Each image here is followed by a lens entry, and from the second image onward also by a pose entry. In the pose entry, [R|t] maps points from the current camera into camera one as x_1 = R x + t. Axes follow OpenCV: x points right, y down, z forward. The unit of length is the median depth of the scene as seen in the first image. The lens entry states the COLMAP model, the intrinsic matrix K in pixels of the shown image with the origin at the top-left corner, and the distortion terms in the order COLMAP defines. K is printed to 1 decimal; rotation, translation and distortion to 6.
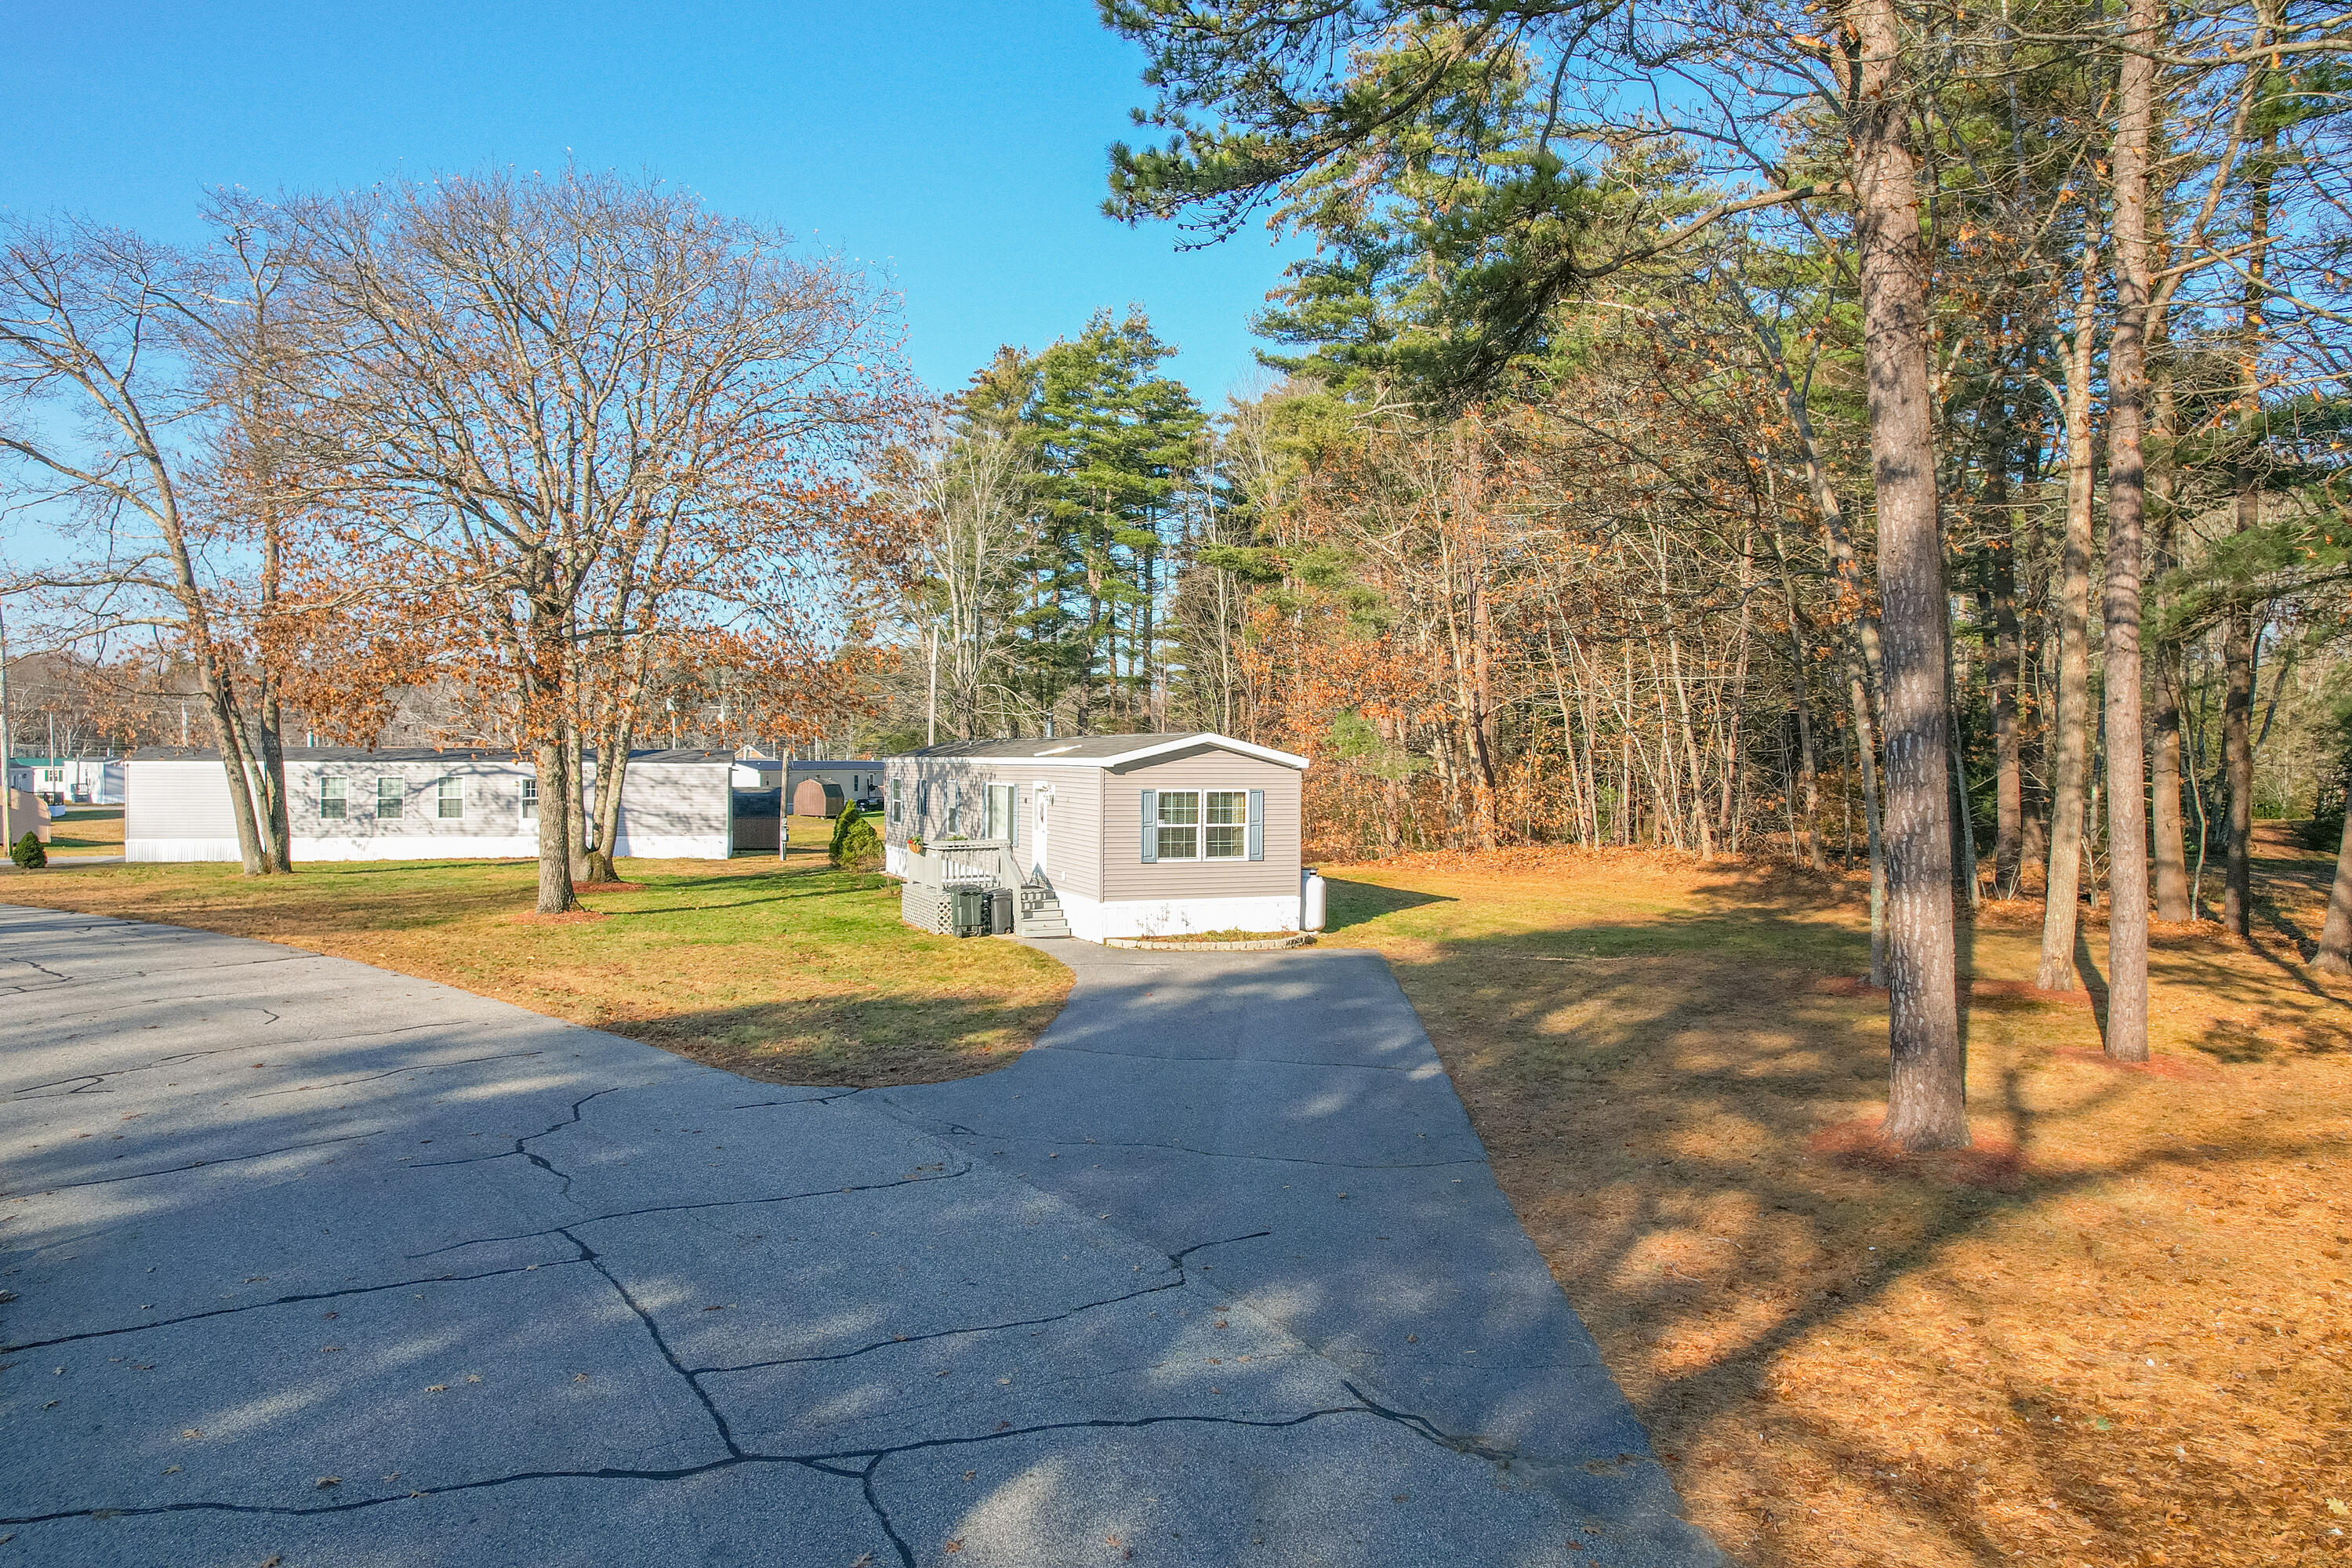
lens RADIAL K [[1493.3, 0, 1165.5], [0, 1493.3, 780.8], [0, 0, 1]] dist [-0.065977, 0.030167]
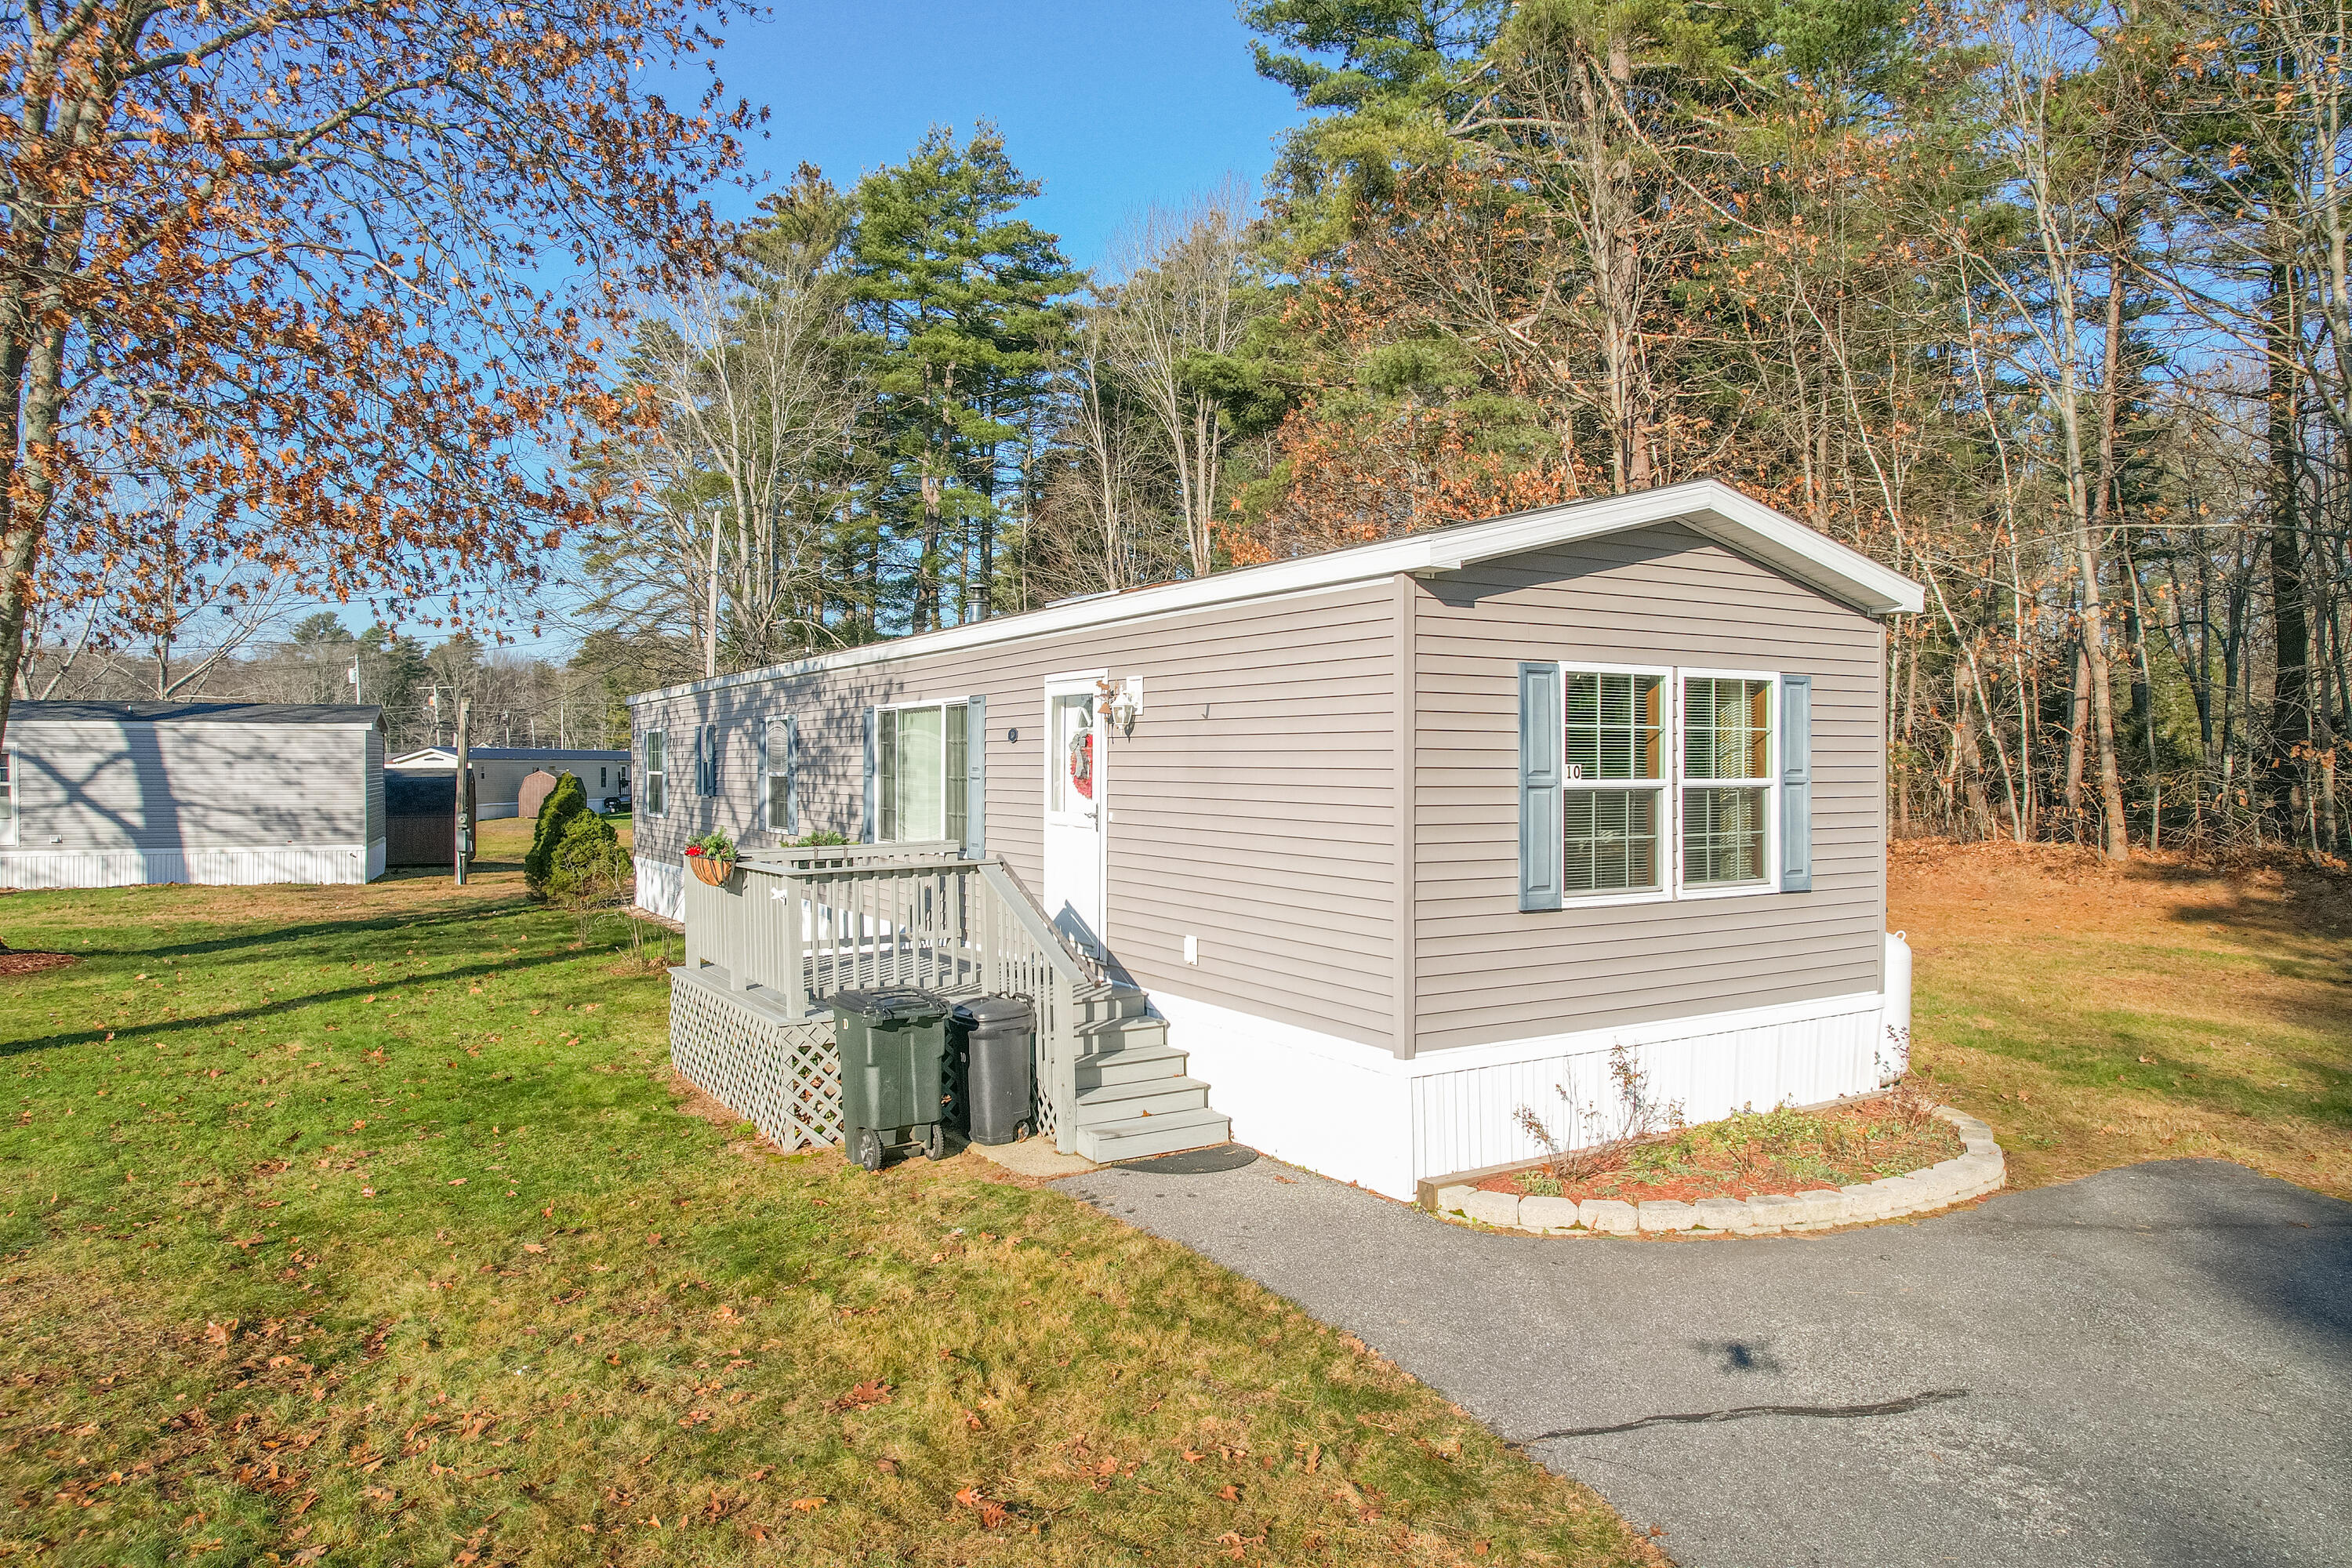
lens RADIAL K [[1493.3, 0, 1165.5], [0, 1493.3, 780.8], [0, 0, 1]] dist [-0.065977, 0.030167]
pose [[0.988475, -0.009495, 0.151088, -0.094656], [0.009695, 0.999953, -0.000590, 0.021221], [-0.151075, 0.002048, 0.988520, 0.530163]]
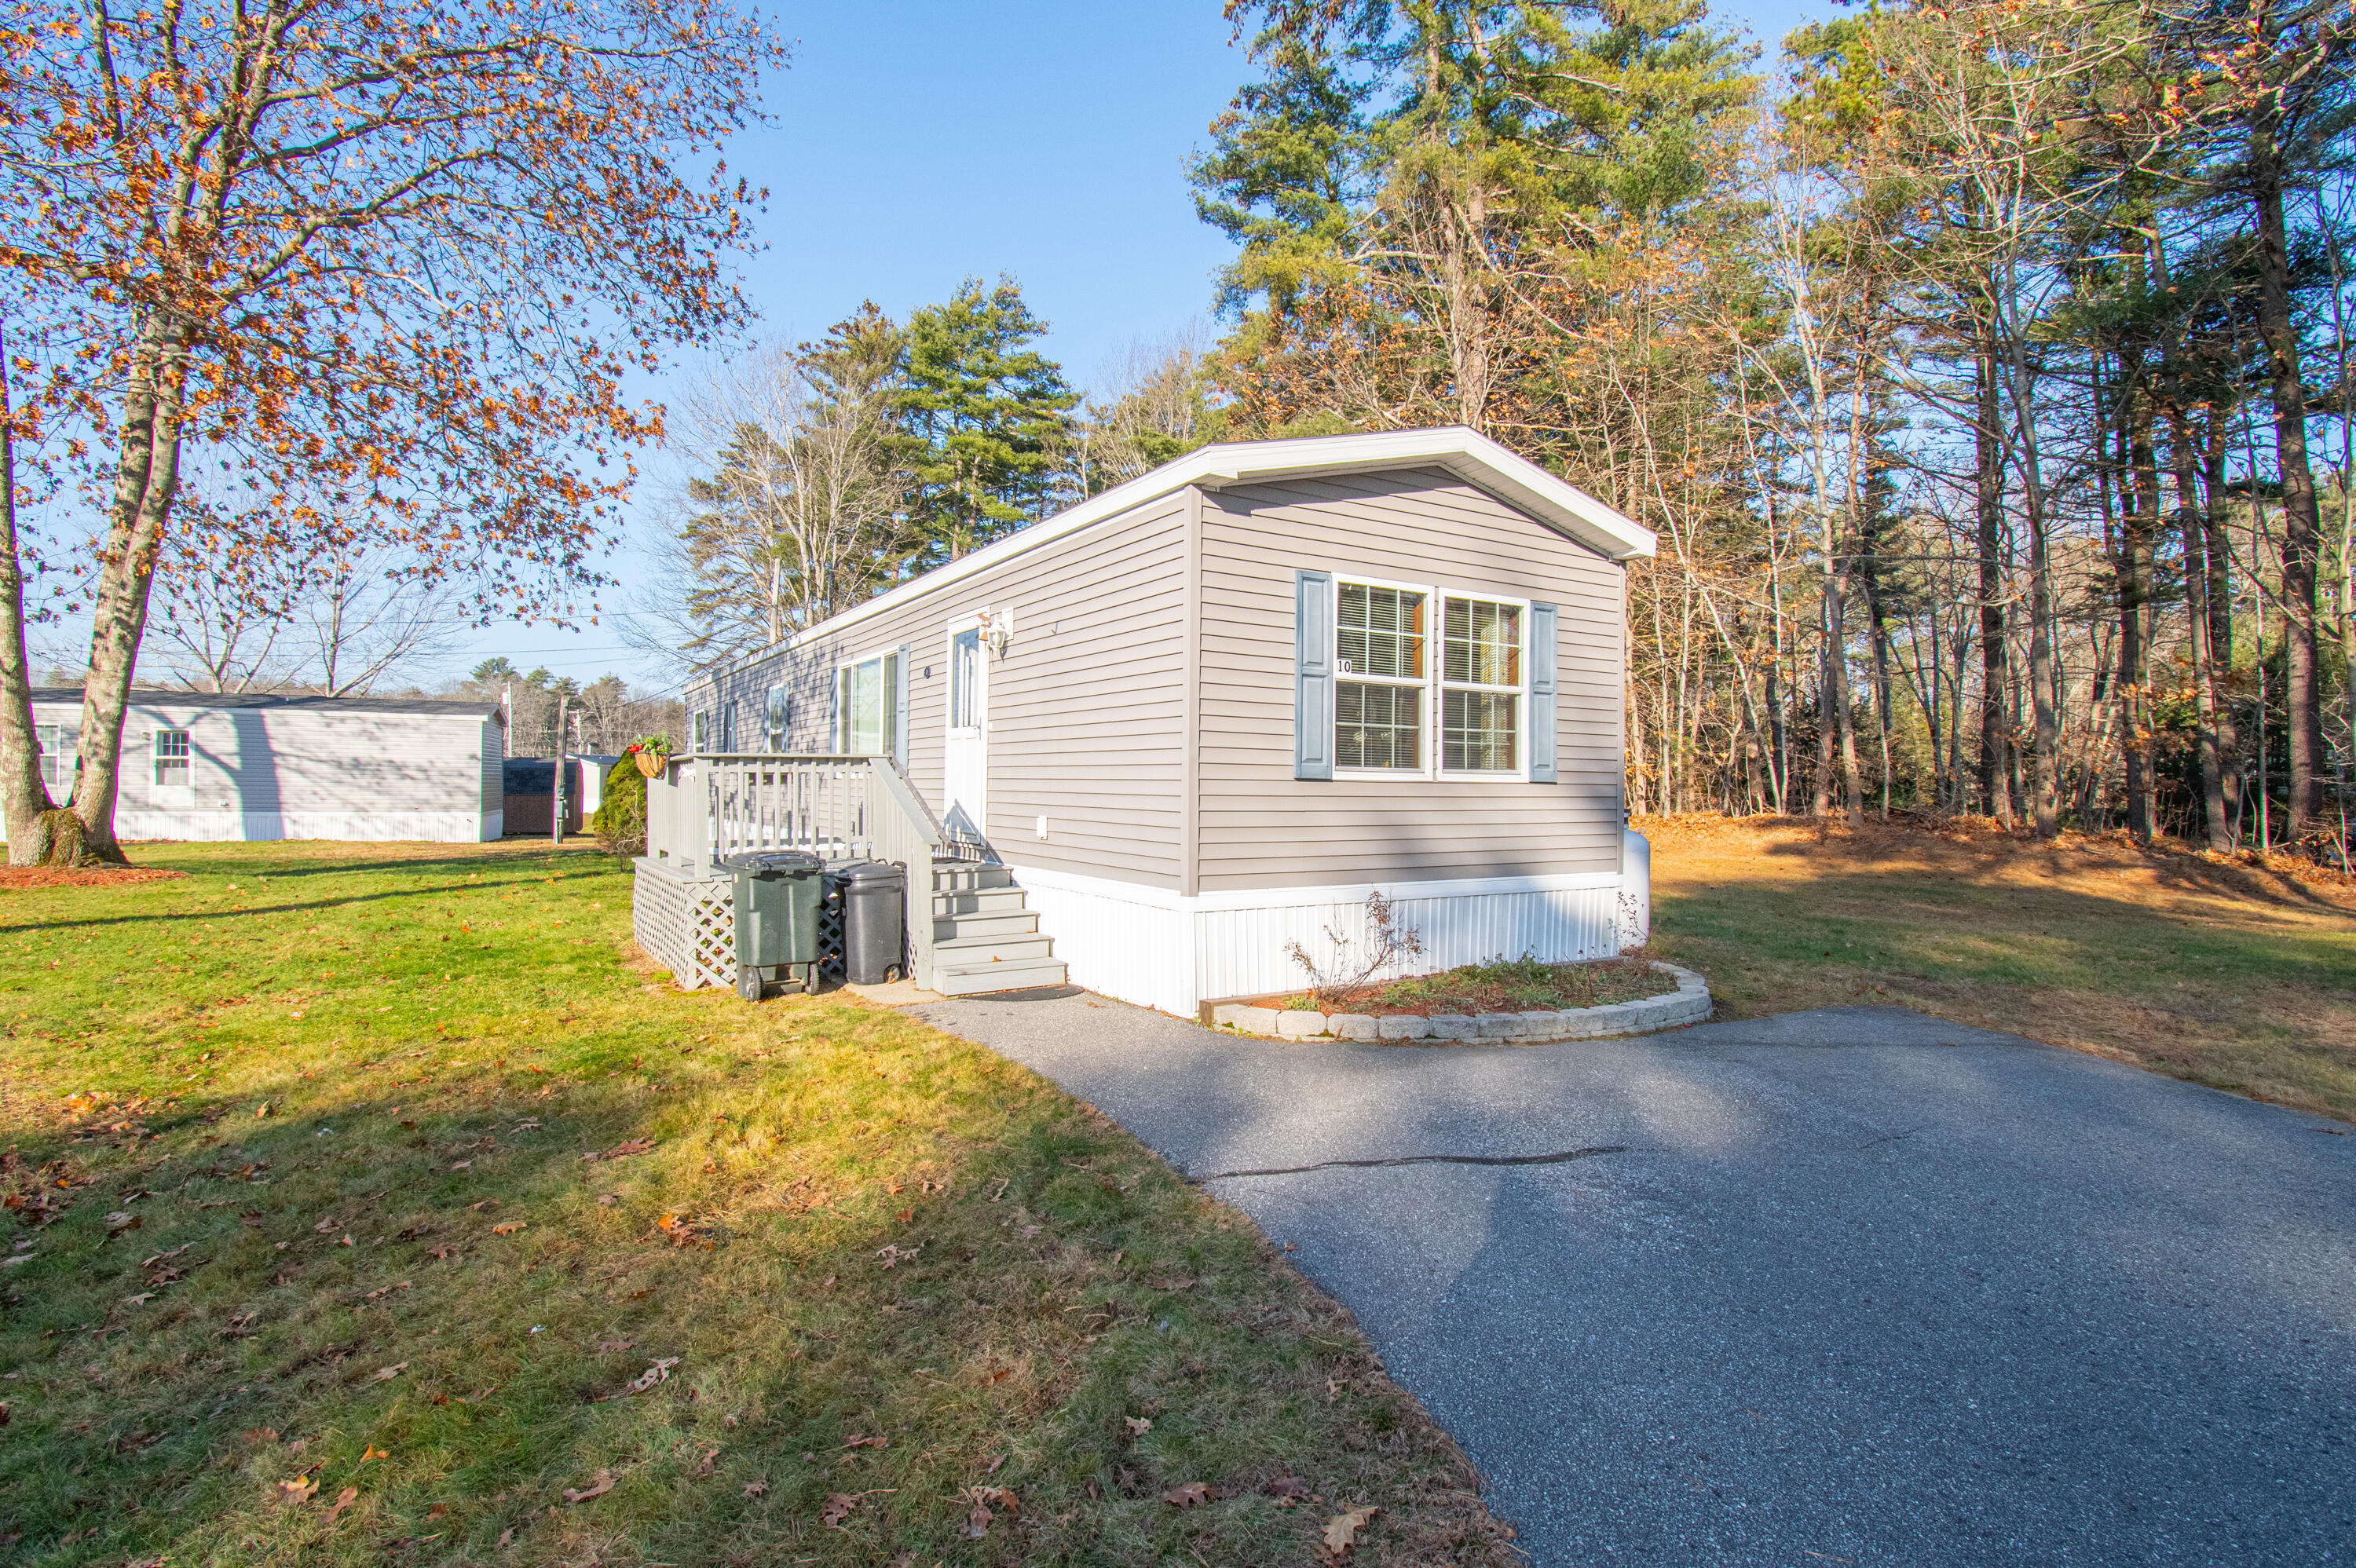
lens RADIAL K [[1124.9, 0, 1189.0], [0, 1124.9, 780.4], [0, 0, 1]] dist [0.001901, -0.020809]
pose [[0.984087, 0.004975, 0.177619, -0.064113], [-0.001723, 0.999828, -0.018455, 0.044240], [-0.177680, 0.017855, 0.983926, 0.547868]]
